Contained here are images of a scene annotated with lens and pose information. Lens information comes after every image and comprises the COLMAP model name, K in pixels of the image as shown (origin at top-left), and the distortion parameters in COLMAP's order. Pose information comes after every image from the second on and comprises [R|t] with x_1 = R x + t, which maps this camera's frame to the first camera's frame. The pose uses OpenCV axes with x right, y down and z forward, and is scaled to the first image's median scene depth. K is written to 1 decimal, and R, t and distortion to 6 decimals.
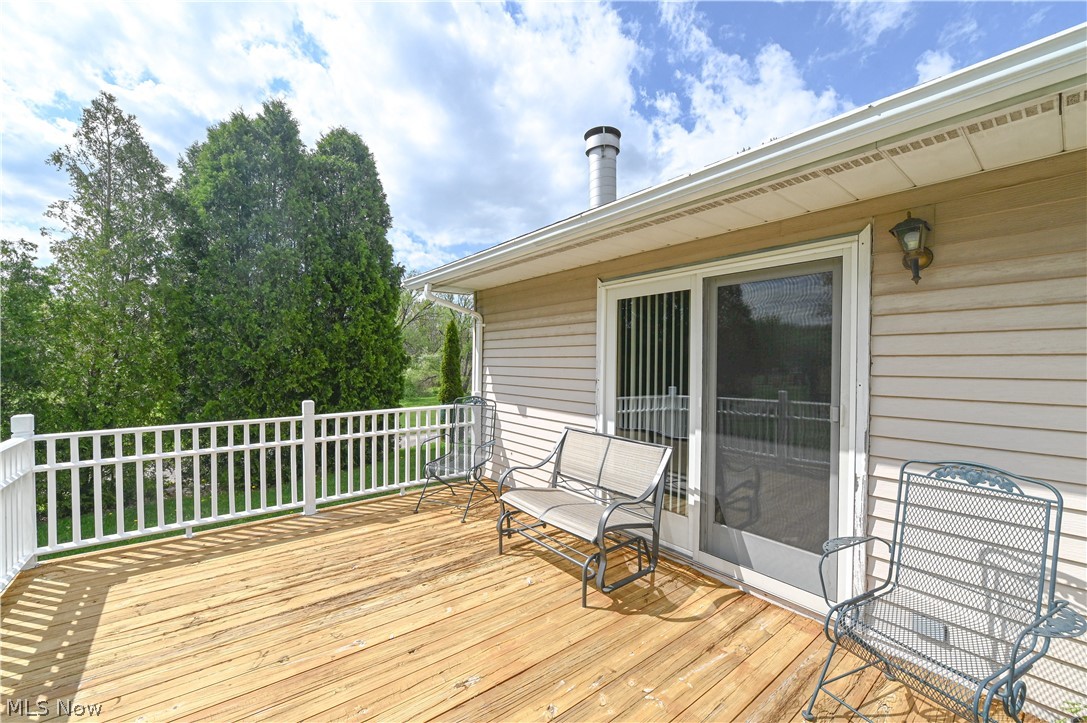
lens RADIAL K [[431.6, 0, 541.9], [0, 431.6, 364.3], [0, 0, 1]] dist [-0.009160, 0.000325]
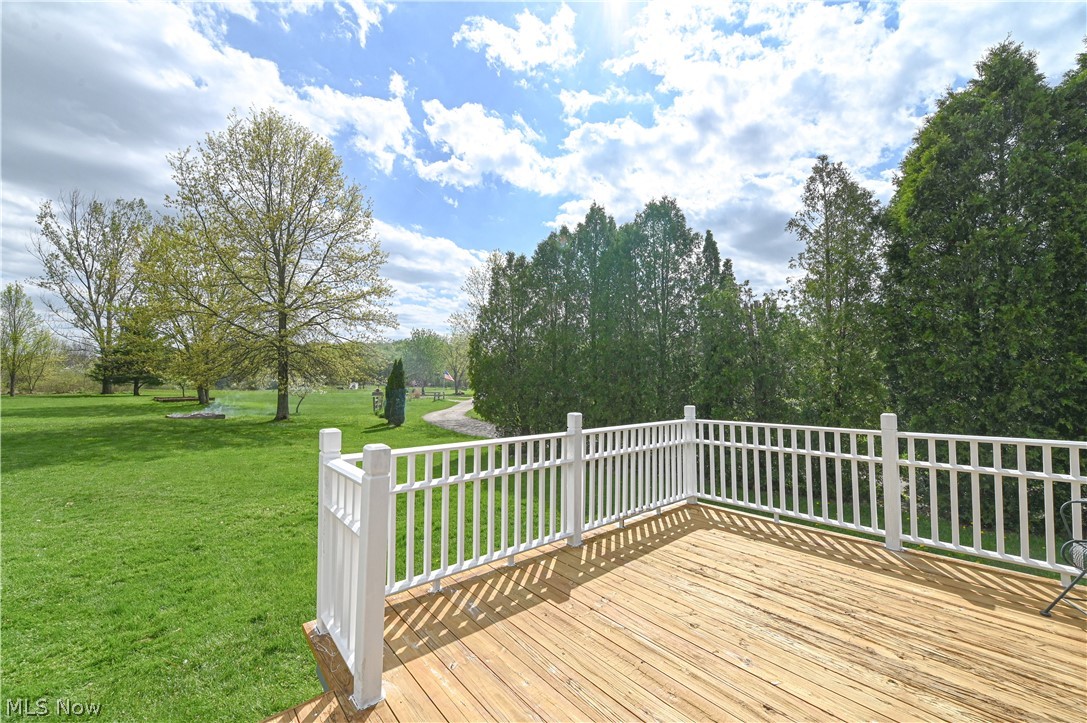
lens RADIAL K [[431.6, 0, 544.7], [0, 431.6, 364.4], [0, 0, 1]] dist [-0.009160, 0.000325]
pose [[0.039520, -0.040134, -0.998412, 0.316816], [0.001633, 0.999194, -0.040101, 0.022142], [0.999217, -0.000046, 0.039554, 0.318636]]
